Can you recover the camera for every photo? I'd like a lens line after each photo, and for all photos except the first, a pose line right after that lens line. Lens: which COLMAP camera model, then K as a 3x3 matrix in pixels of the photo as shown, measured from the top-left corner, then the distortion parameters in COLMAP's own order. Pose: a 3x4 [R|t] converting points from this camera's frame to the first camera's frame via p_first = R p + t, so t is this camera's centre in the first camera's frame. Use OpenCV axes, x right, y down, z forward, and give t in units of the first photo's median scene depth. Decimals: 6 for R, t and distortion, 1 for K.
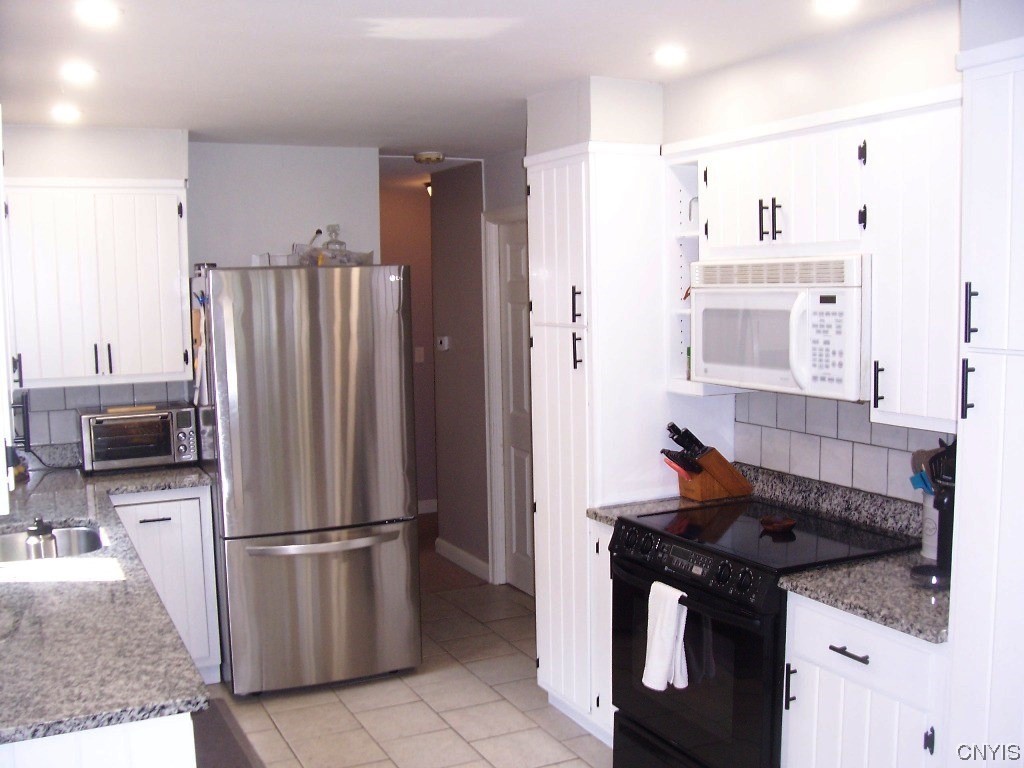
lens RADIAL K [[1034.6, 0, 502.2], [0, 1034.6, 402.0], [0, 0, 1]] dist [-0.192068, 0.176165]
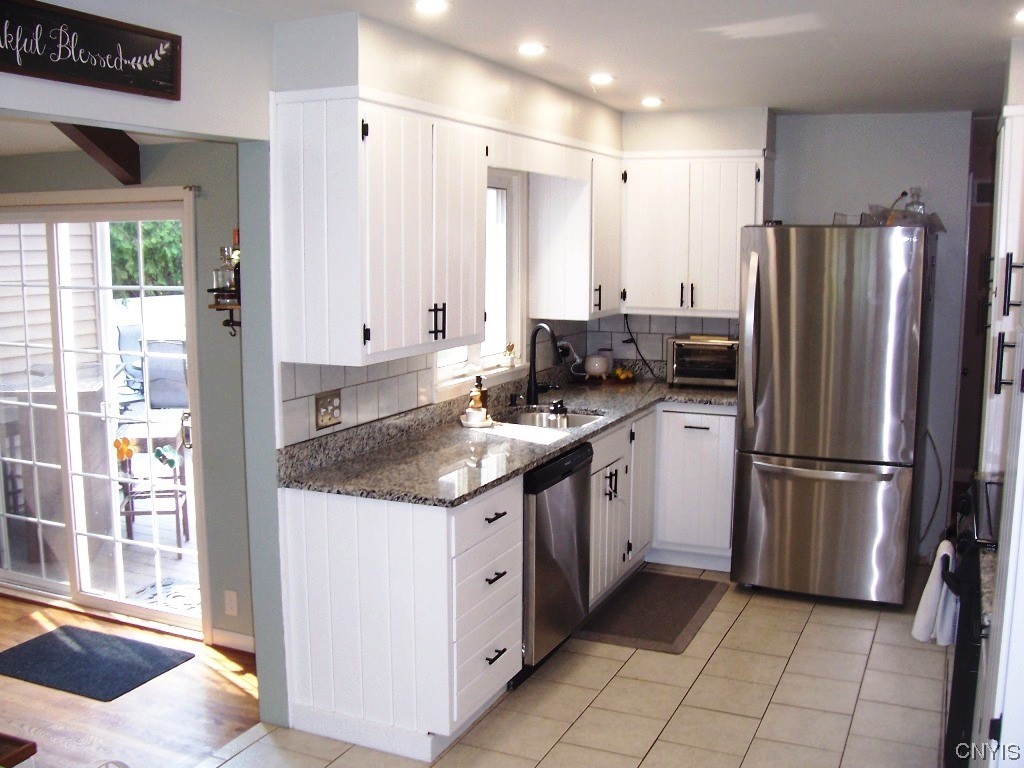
lens RADIAL K [[1034.6, 0, 502.2], [0, 1034.6, 402.0], [0, 0, 1]] dist [-0.192068, 0.176165]
pose [[0.634611, 0.136415, -0.760697, 0.445428], [-0.098522, 0.990548, 0.095442, -0.010471], [0.766526, 0.014377, 0.642052, 0.007909]]
